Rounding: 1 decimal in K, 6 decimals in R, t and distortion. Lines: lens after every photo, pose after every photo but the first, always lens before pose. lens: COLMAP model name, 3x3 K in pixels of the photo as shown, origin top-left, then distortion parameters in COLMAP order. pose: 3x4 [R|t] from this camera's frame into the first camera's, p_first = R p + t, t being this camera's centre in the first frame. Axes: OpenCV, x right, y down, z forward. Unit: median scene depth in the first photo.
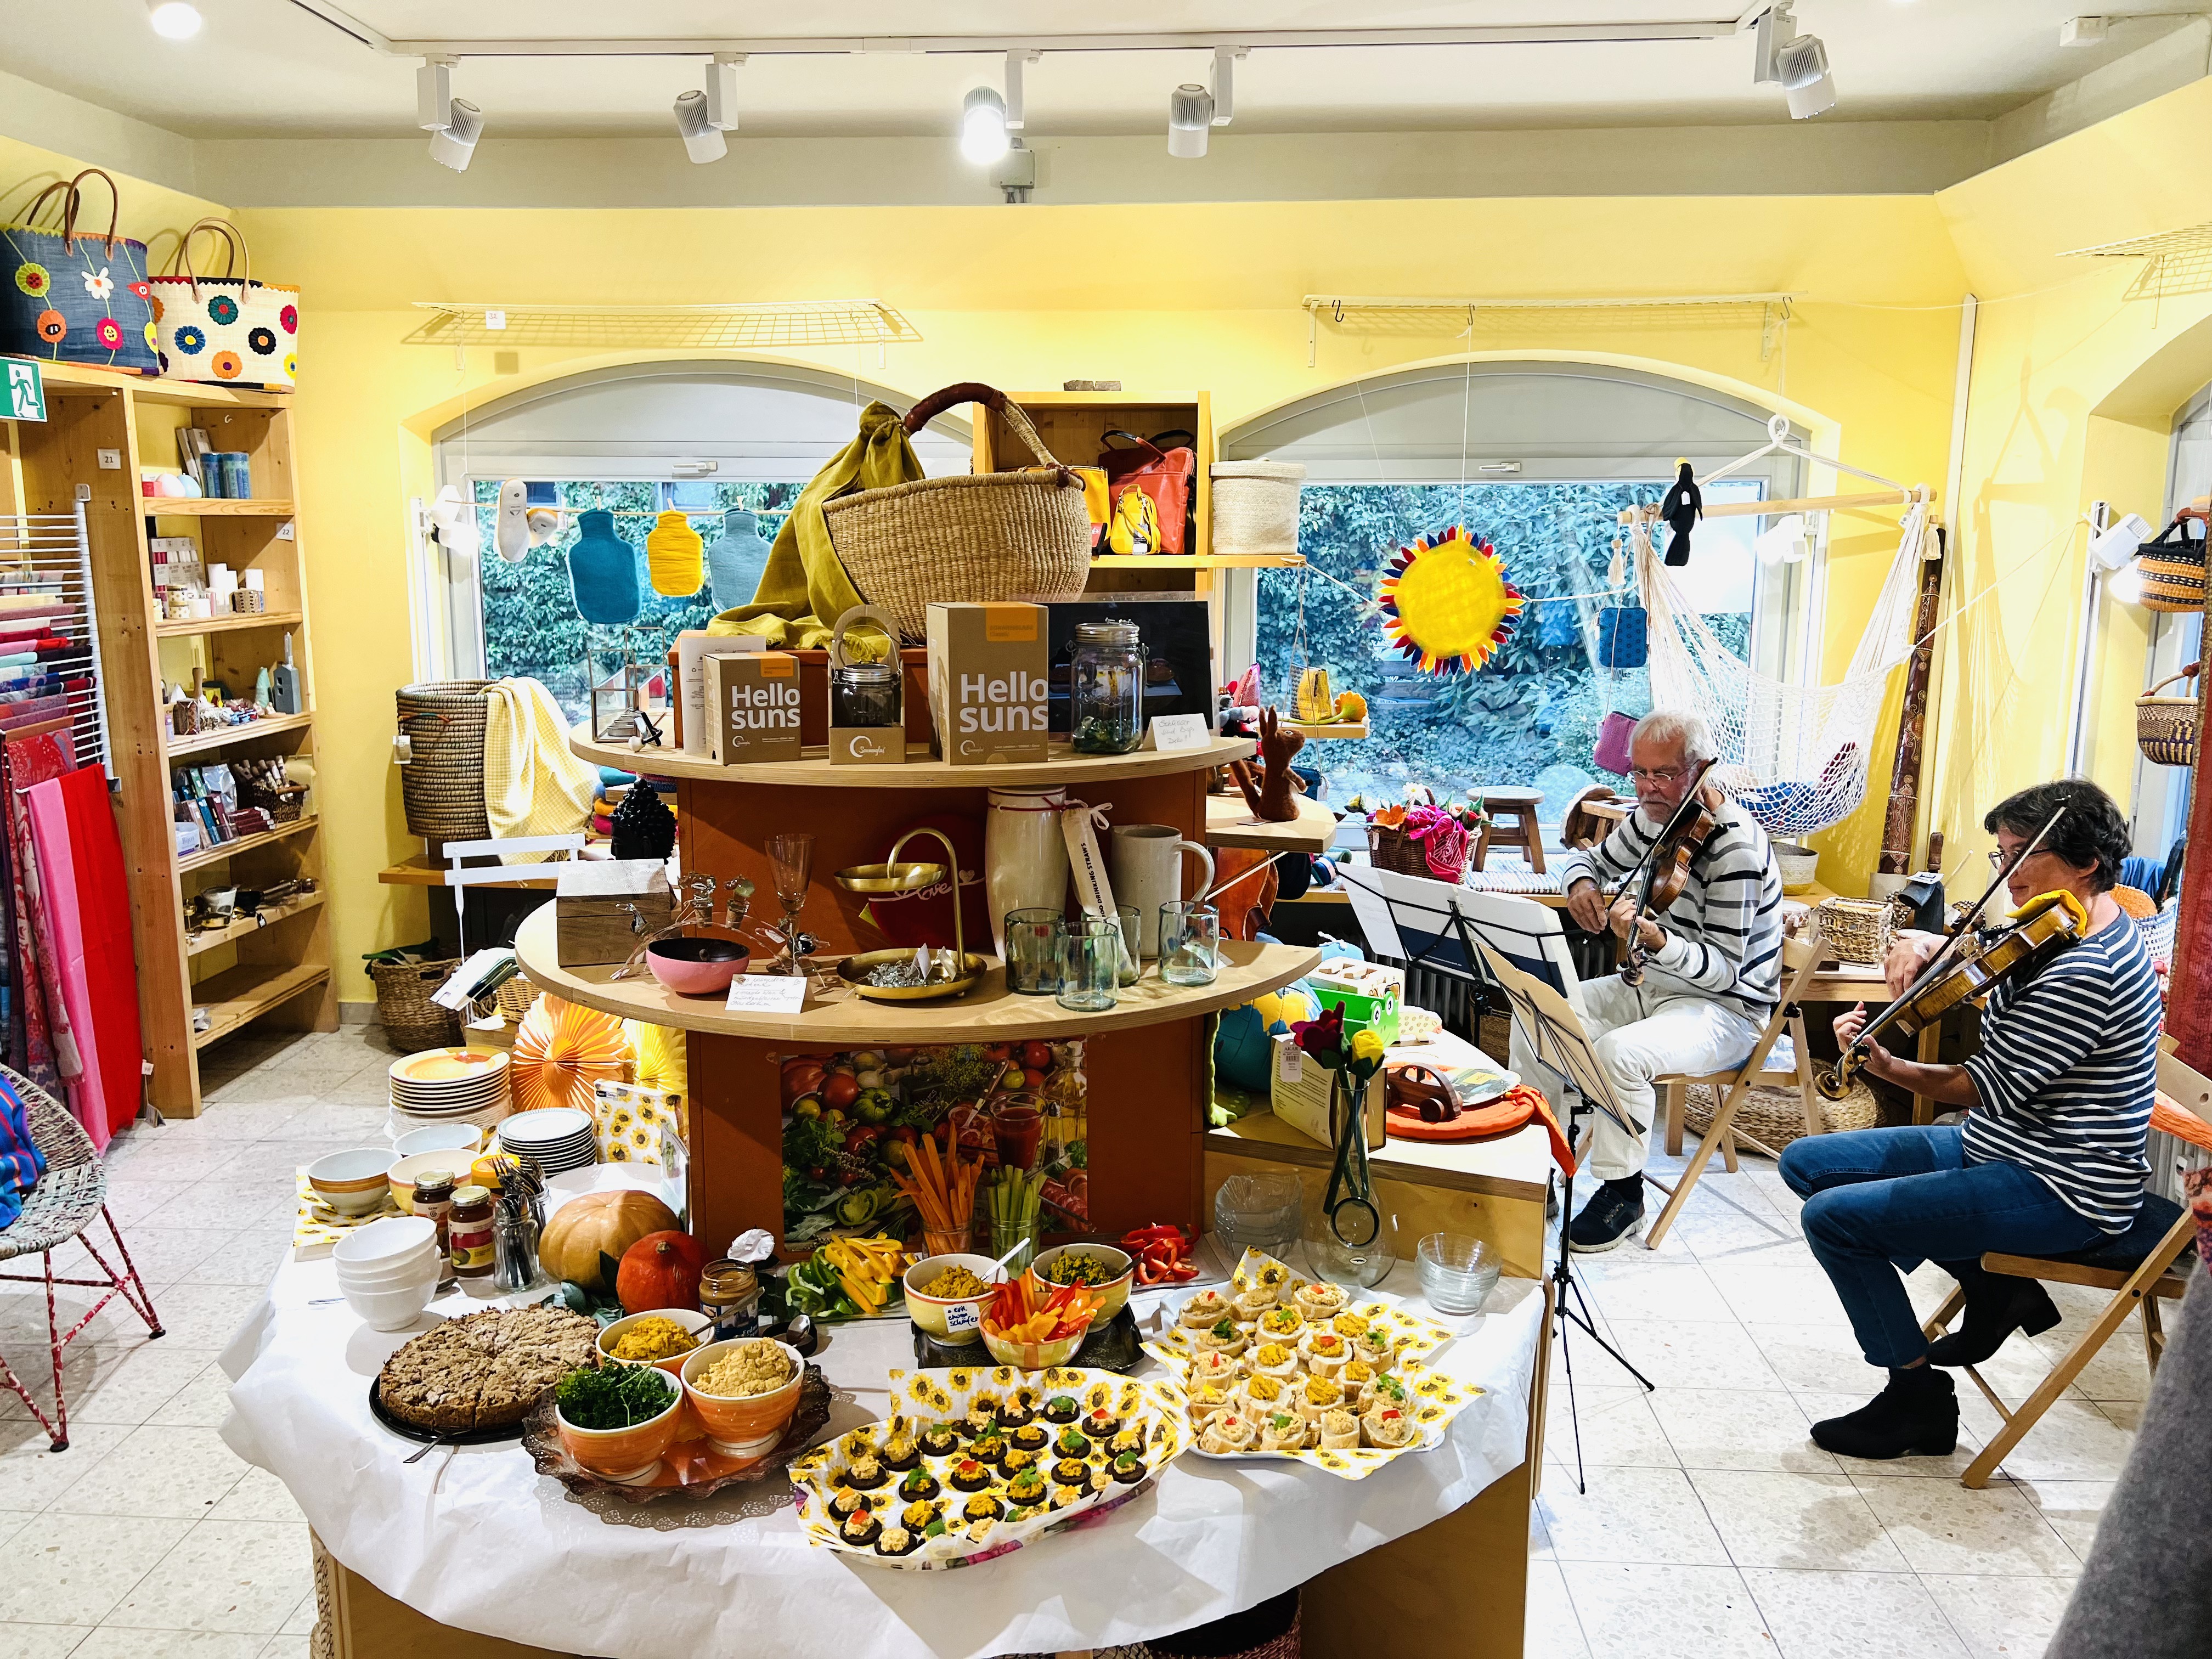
lens RADIAL K [[1664.7, 0, 1118.0], [0, 1664.7, 809.4], [0, 0, 1]] dist [0.065344, -0.056766]
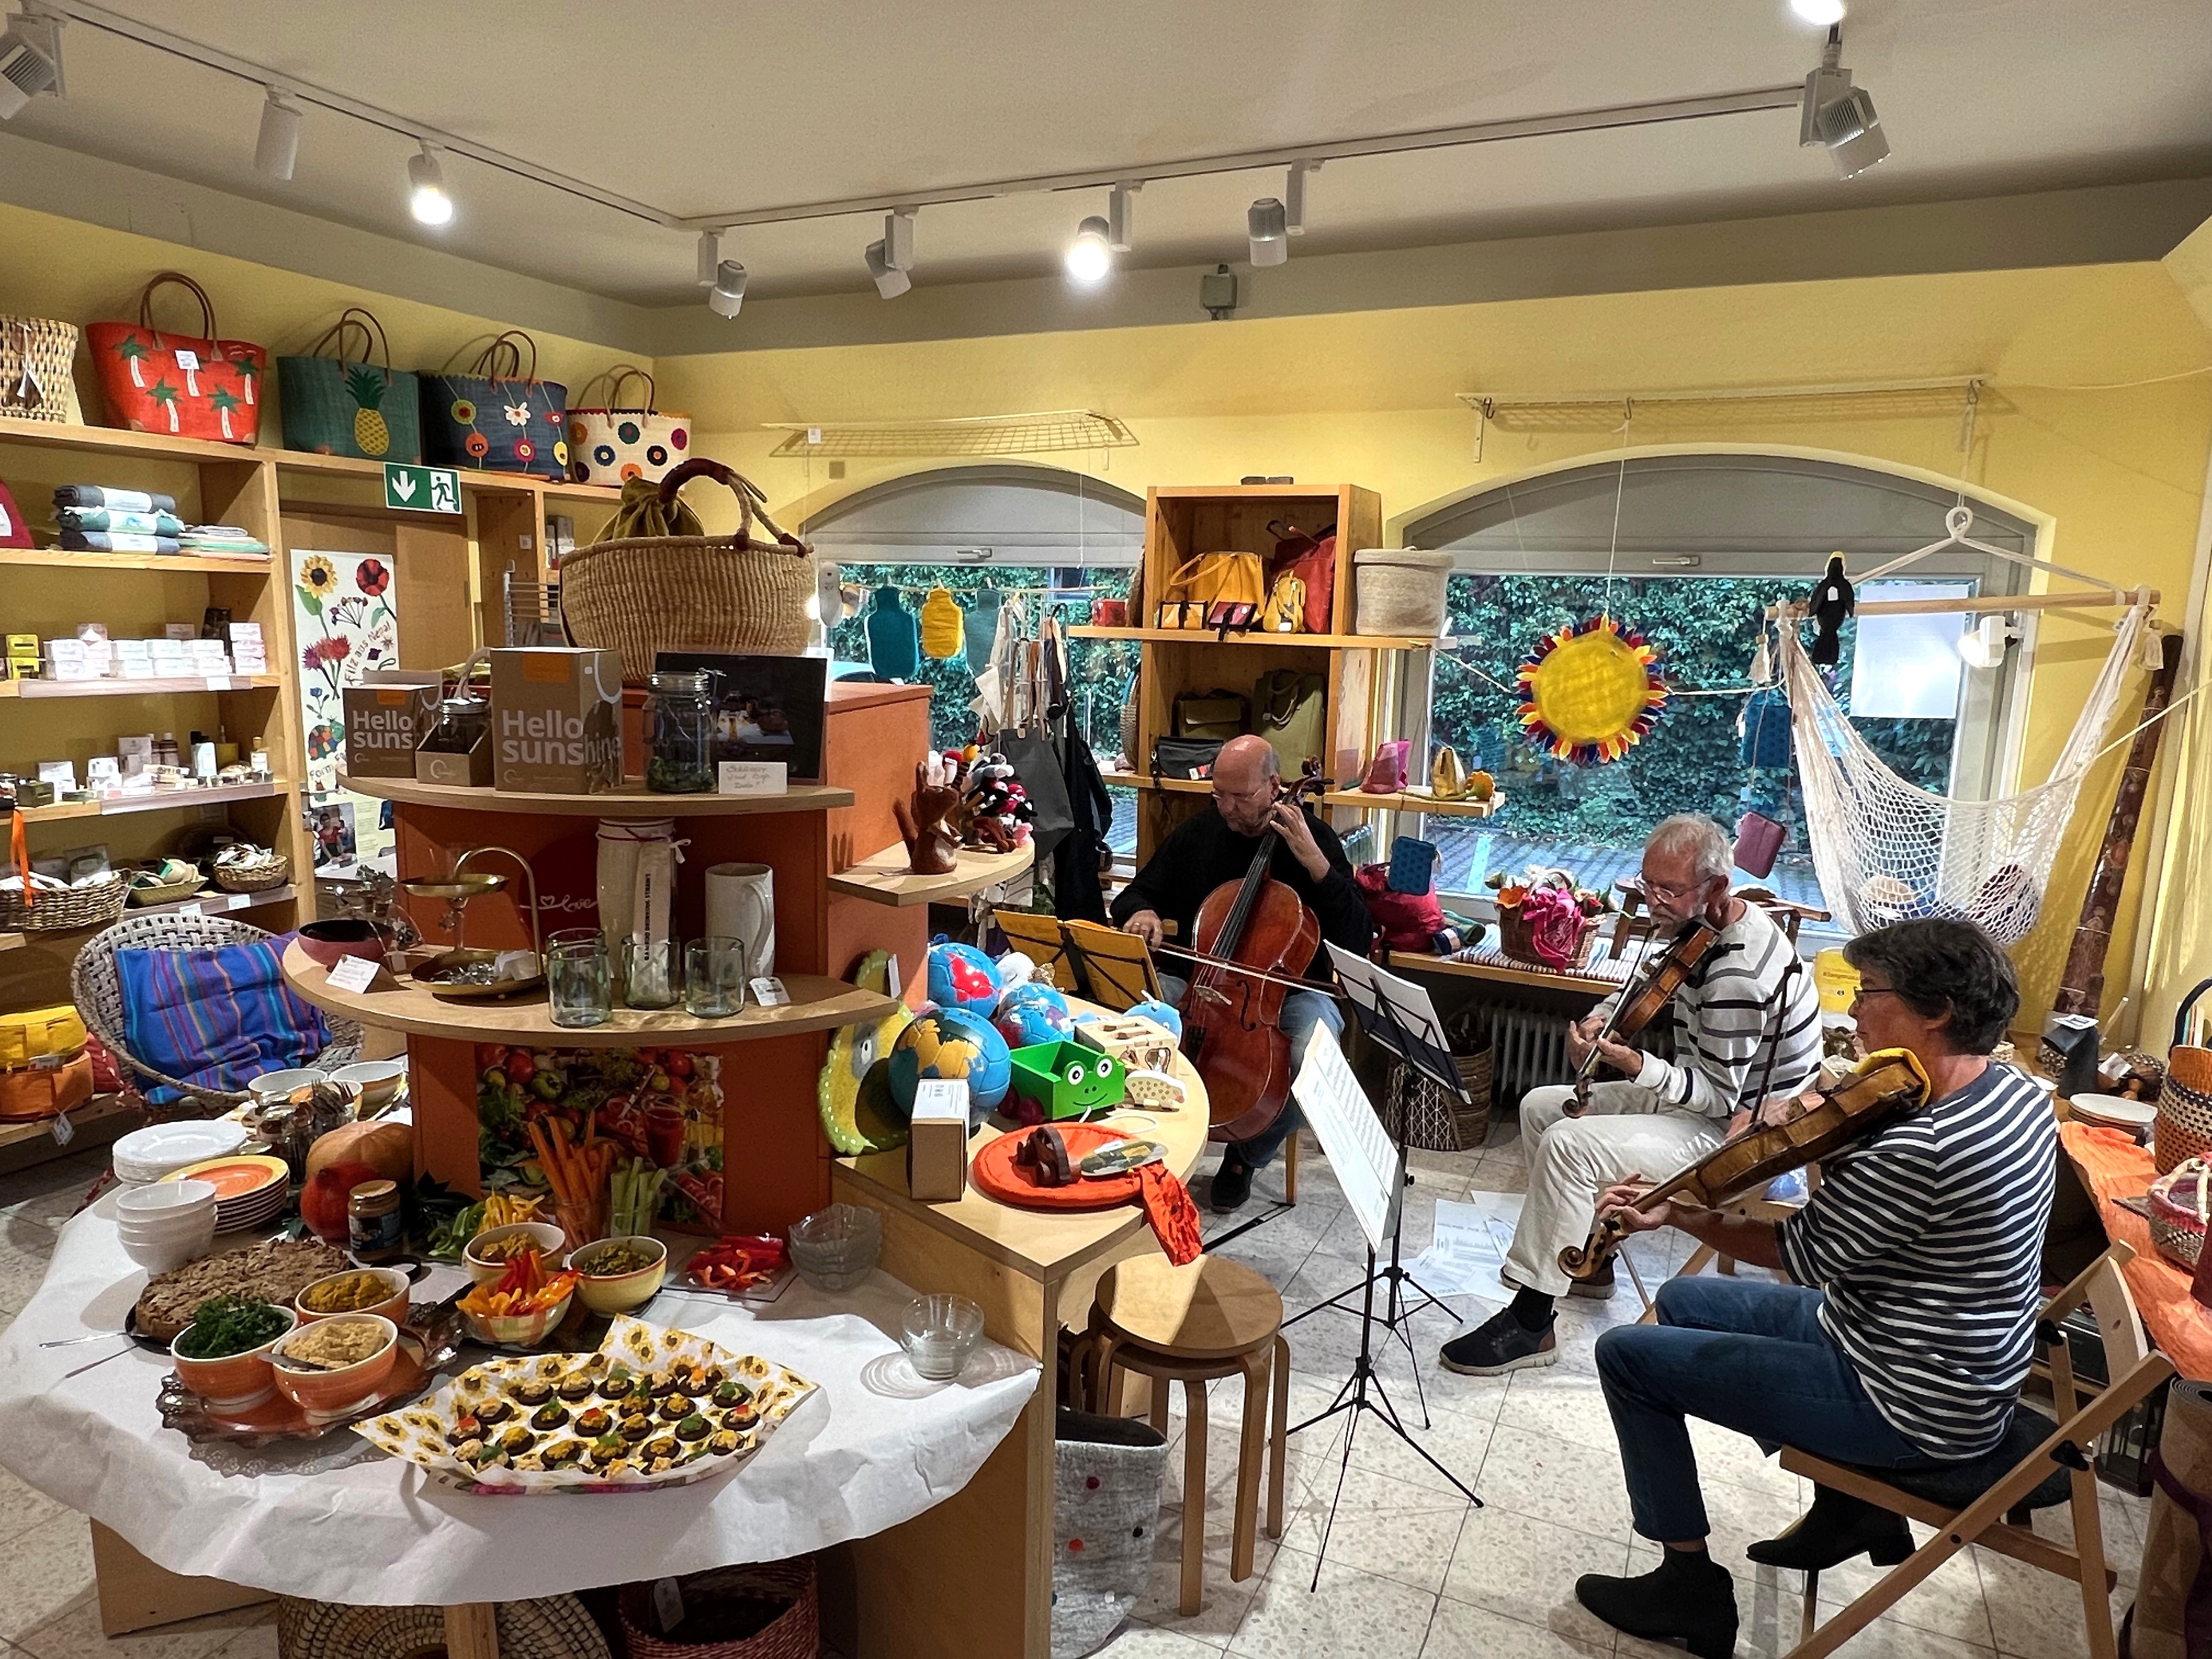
lens RADIAL K [[1390.8, 0, 1100.2], [0, 1390.8, 843.8], [0, 0, 1]] dist [-0.000449, 0.011147]
pose [[0.927084, 0.086835, -0.364658, 0.295599], [-0.088927, 0.995976, 0.011087, -0.017935], [0.364153, 0.022149, 0.931076, 0.133308]]
